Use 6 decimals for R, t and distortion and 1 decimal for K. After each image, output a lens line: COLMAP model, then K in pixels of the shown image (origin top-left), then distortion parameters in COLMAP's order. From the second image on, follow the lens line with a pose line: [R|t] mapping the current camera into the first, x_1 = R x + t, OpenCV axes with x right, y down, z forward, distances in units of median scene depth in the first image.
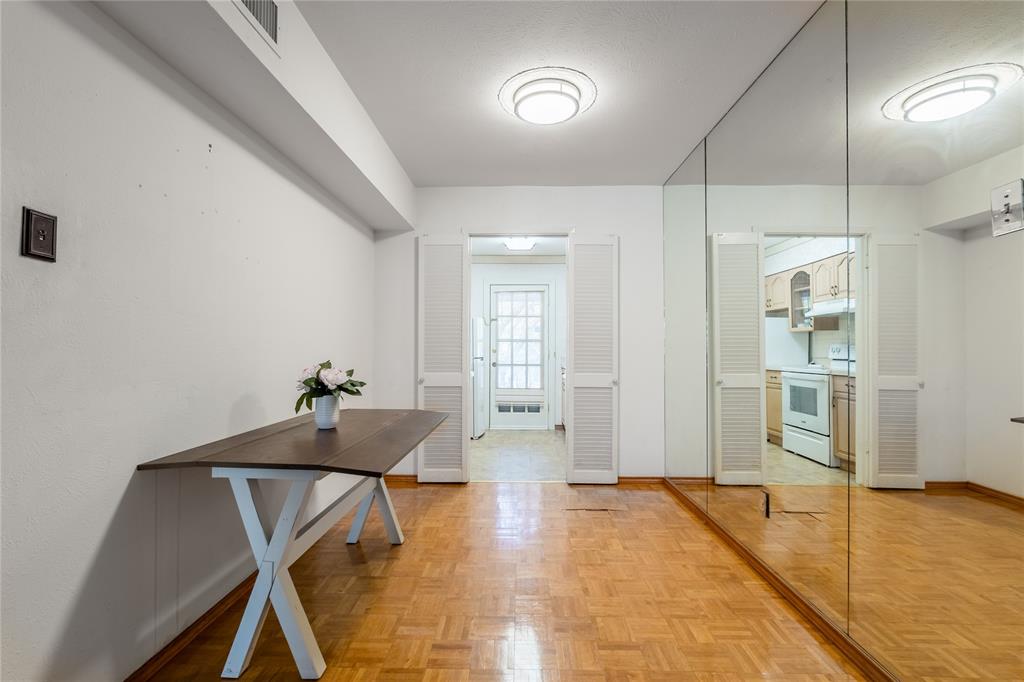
lens RADIAL K [[450.3, 0, 509.2], [0, 450.3, 341.6], [0, 0, 1]] dist [-0.008679, 0.001521]
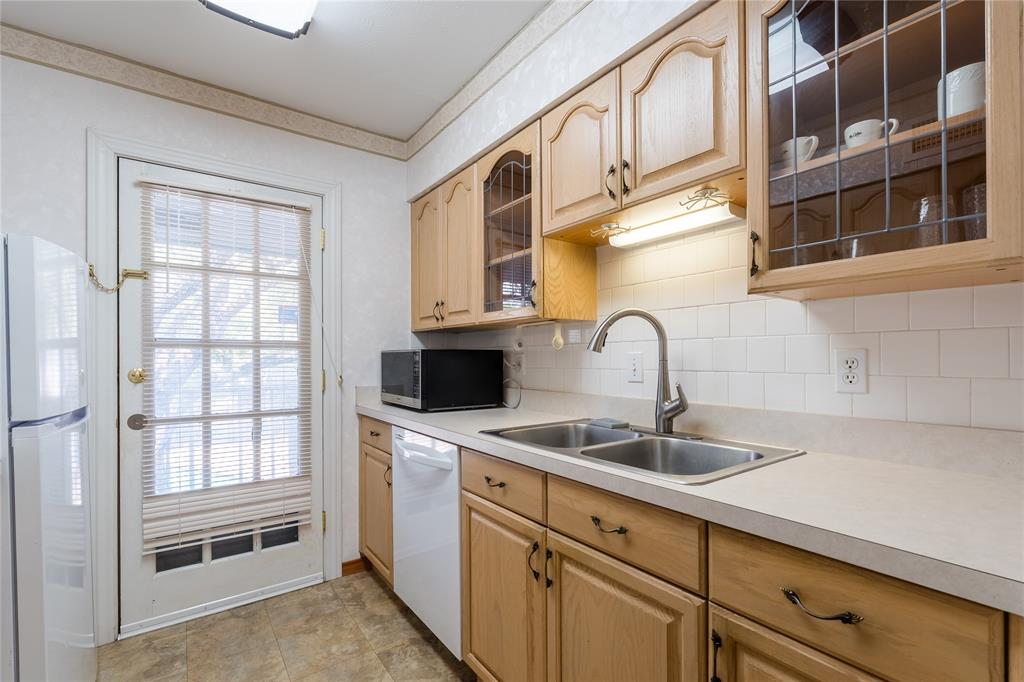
lens RADIAL K [[450.3, 0, 505.3], [0, 450.3, 355.2], [0, 0, 1]] dist [-0.008679, 0.001521]
pose [[0.792727, -0.004223, 0.609563, -0.035004], [-0.008086, 0.999815, 0.017442, -0.002669], [-0.609524, -0.018755, 0.792546, 1.063305]]
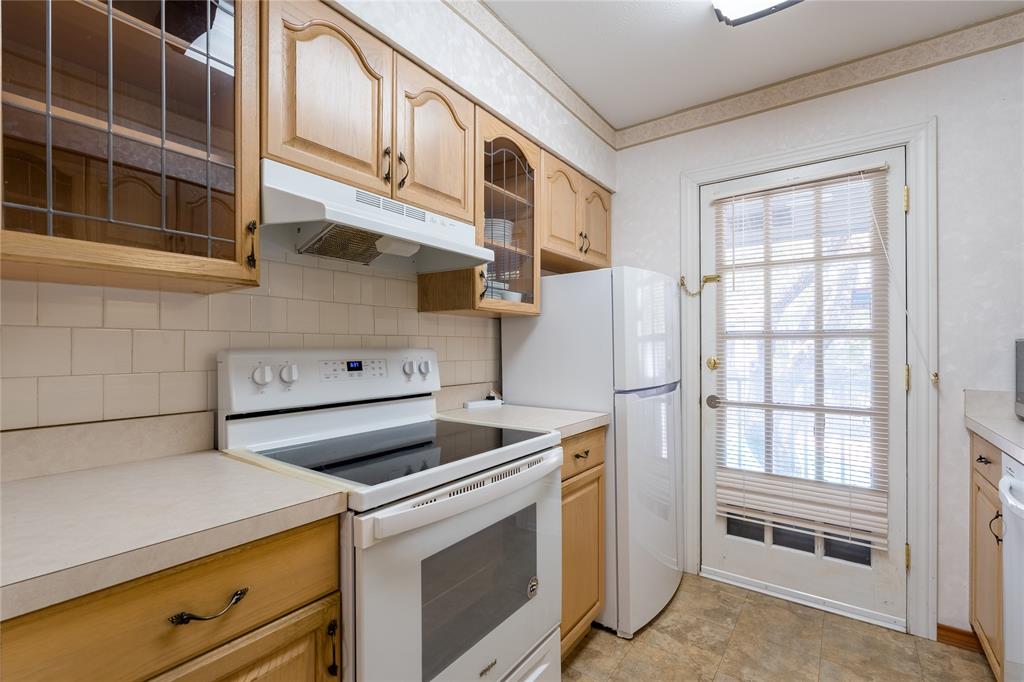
lens RADIAL K [[450.3, 0, 509.0], [0, 450.3, 347.1], [0, 0, 1]] dist [-0.008679, 0.001521]
pose [[0.821737, -0.004461, -0.569850, 0.069050], [0.015396, 0.999778, 0.014375, -0.002108], [0.569659, -0.020586, 0.821623, 1.060567]]
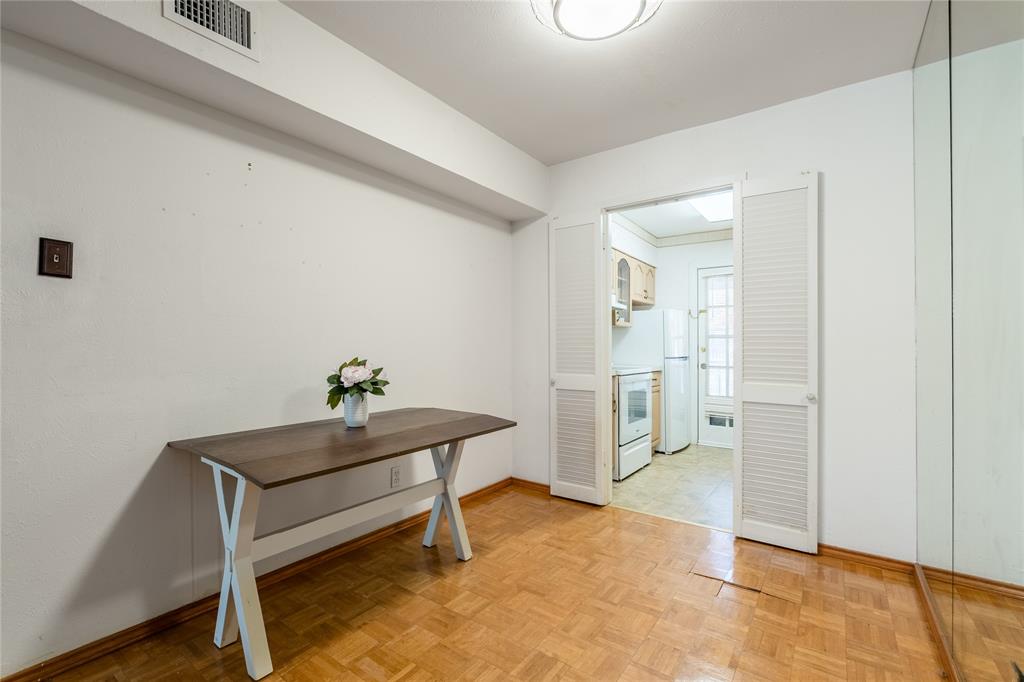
lens RADIAL K [[450.3, 0, 500.1], [0, 450.3, 344.9], [0, 0, 1]] dist [-0.008679, 0.001521]
pose [[0.819491, -0.000975, -0.573092, 0.232710], [0.007643, 0.999928, 0.009228, 0.003867], [0.573041, -0.011942, 0.819439, 0.205839]]
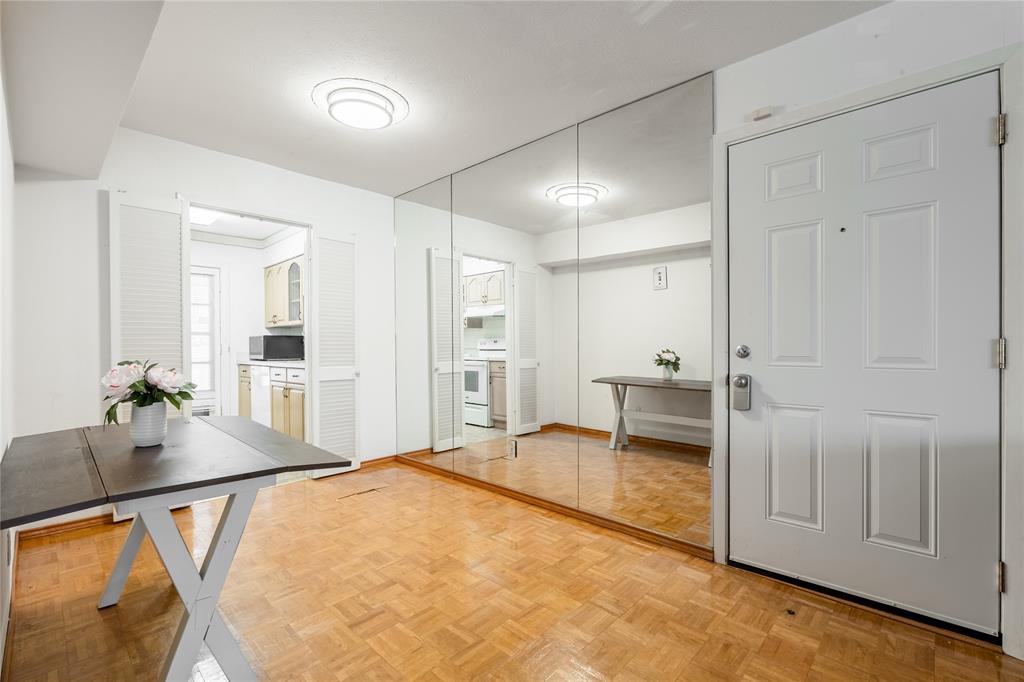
lens RADIAL K [[450.3, 0, 519.1], [0, 450.3, 342.6], [0, 0, 1]] dist [-0.008679, 0.001521]
pose [[0.667928, -0.005320, 0.744207, -0.293896], [-0.006893, 0.999887, 0.013333, -0.000584], [-0.744194, -0.014035, 0.667816, 0.008107]]
